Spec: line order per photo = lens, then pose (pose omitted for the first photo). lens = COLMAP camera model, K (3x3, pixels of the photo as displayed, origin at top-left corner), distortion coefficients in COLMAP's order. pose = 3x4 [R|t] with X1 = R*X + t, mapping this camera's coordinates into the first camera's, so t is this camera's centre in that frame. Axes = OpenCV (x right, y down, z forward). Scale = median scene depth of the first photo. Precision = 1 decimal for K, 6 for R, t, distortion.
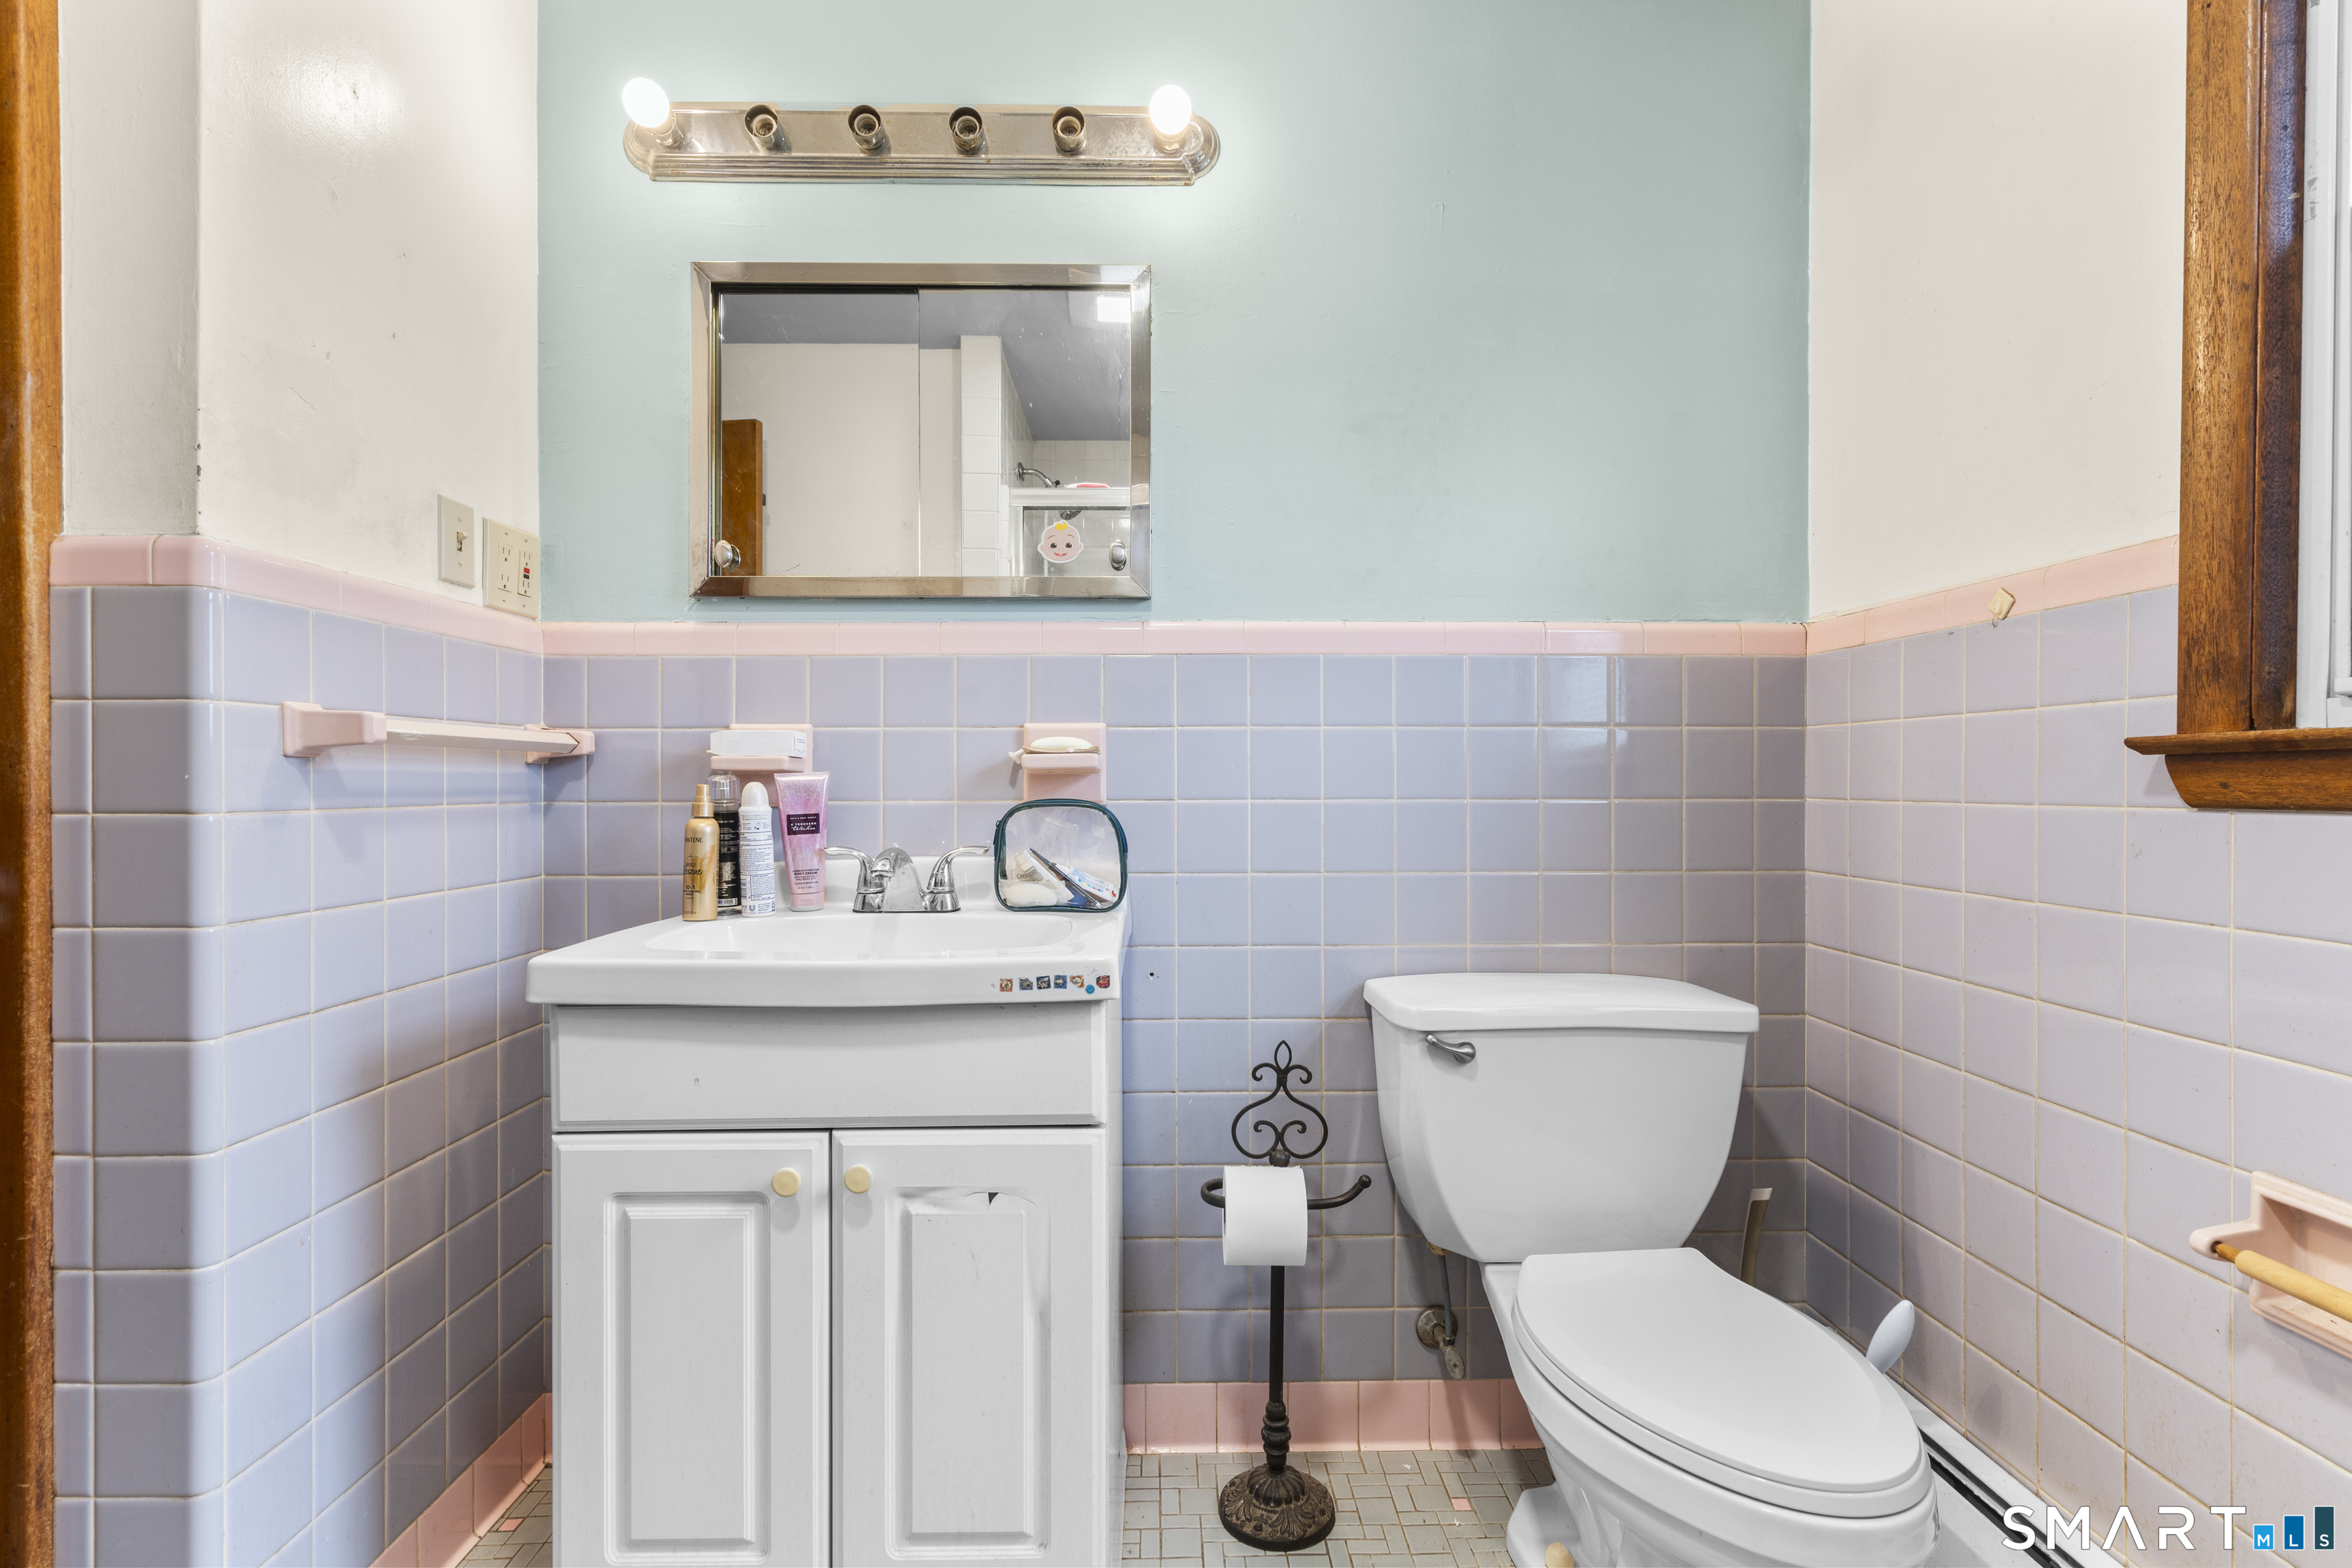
lens RADIAL K [[1060.7, 0, 1169.5], [0, 1060.7, 795.9], [0, 0, 1]] dist [-0.001844, -0.000136]
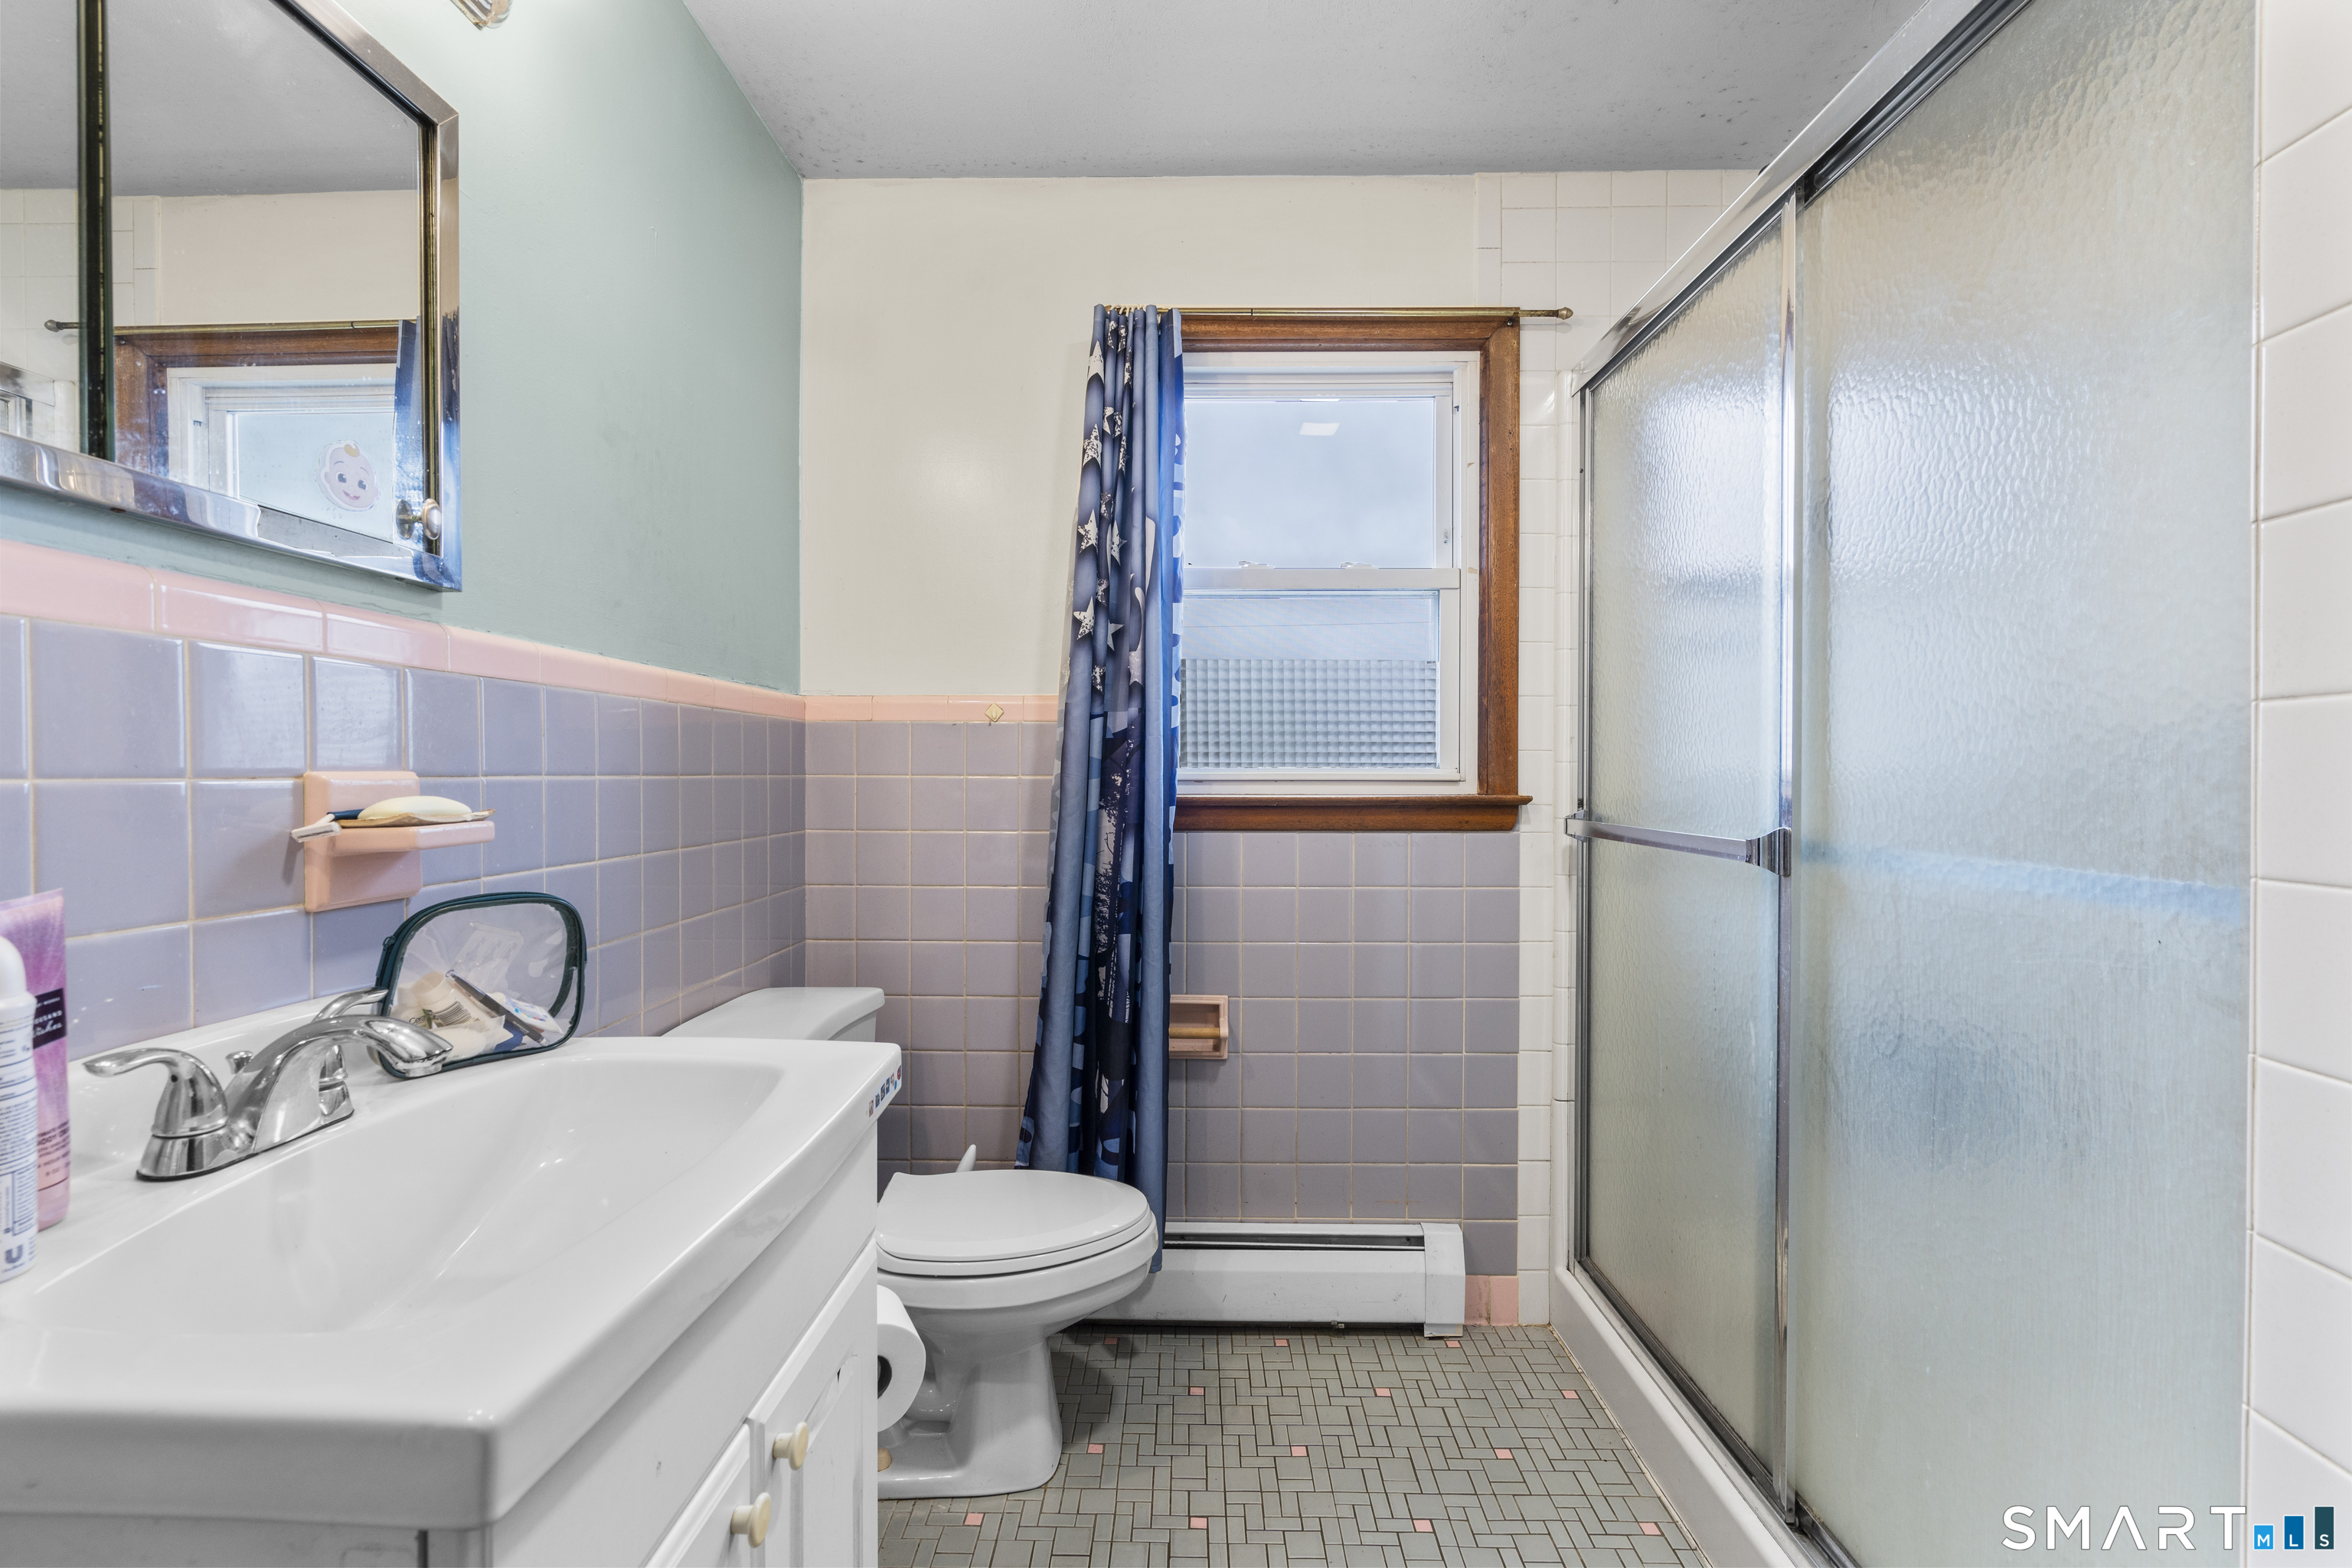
lens RADIAL K [[1060.7, 0, 1170.4], [0, 1060.7, 783.4], [0, 0, 1]] dist [-0.001844, -0.000136]
pose [[0.038287, -0.008458, 0.999231, -0.697054], [0.003242, 0.999960, 0.008340, -0.065224], [-0.999262, 0.002920, 0.038313, 0.505061]]
